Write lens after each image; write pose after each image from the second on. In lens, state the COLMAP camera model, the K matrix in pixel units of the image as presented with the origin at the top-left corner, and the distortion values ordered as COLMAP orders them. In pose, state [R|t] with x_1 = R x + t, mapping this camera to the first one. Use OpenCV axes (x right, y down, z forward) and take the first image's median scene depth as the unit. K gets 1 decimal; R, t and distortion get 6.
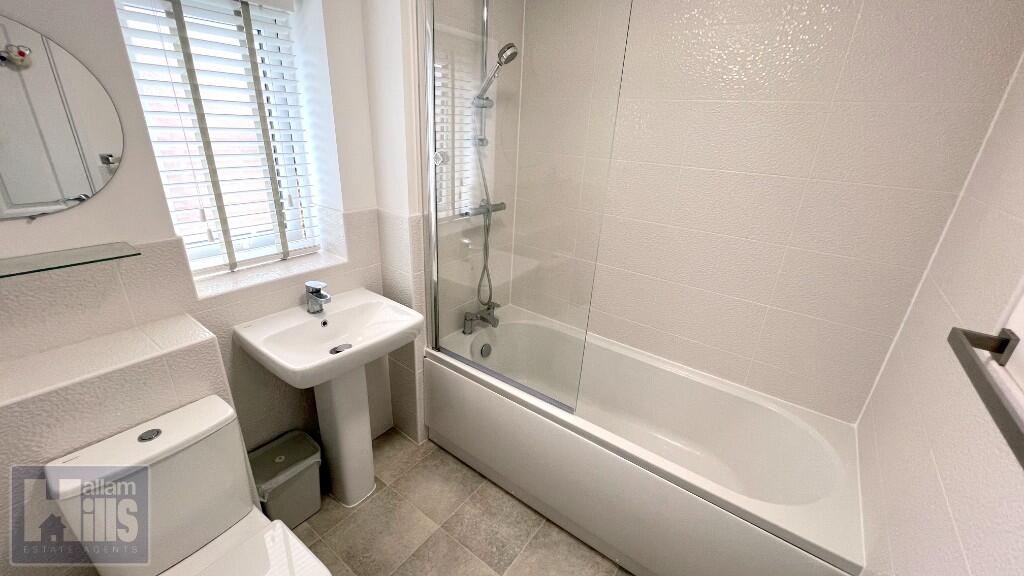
lens RADIAL K [[409.7, 0, 509.2], [0, 409.7, 285.2], [0, 0, 1]] dist [-0.003314, 0.000235]
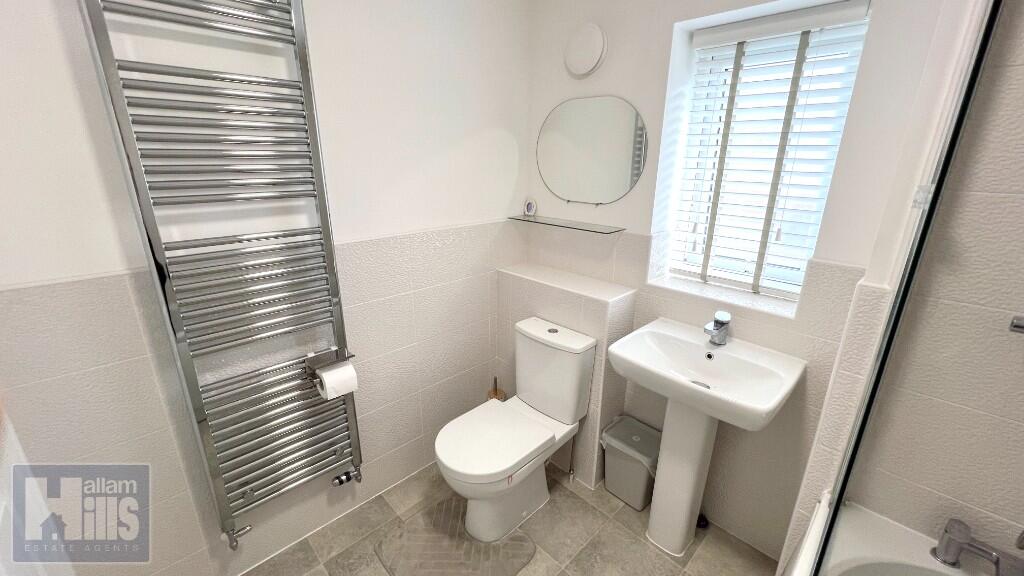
lens RADIAL K [[409.7, 0, 510.0], [0, 409.7, 285.8], [0, 0, 1]] dist [-0.003314, 0.000235]
pose [[-0.160625, 0.253740, -0.953843, 0.502840], [-0.377804, 0.876986, 0.296916, -0.162629], [0.911846, 0.408058, -0.045002, 0.584665]]
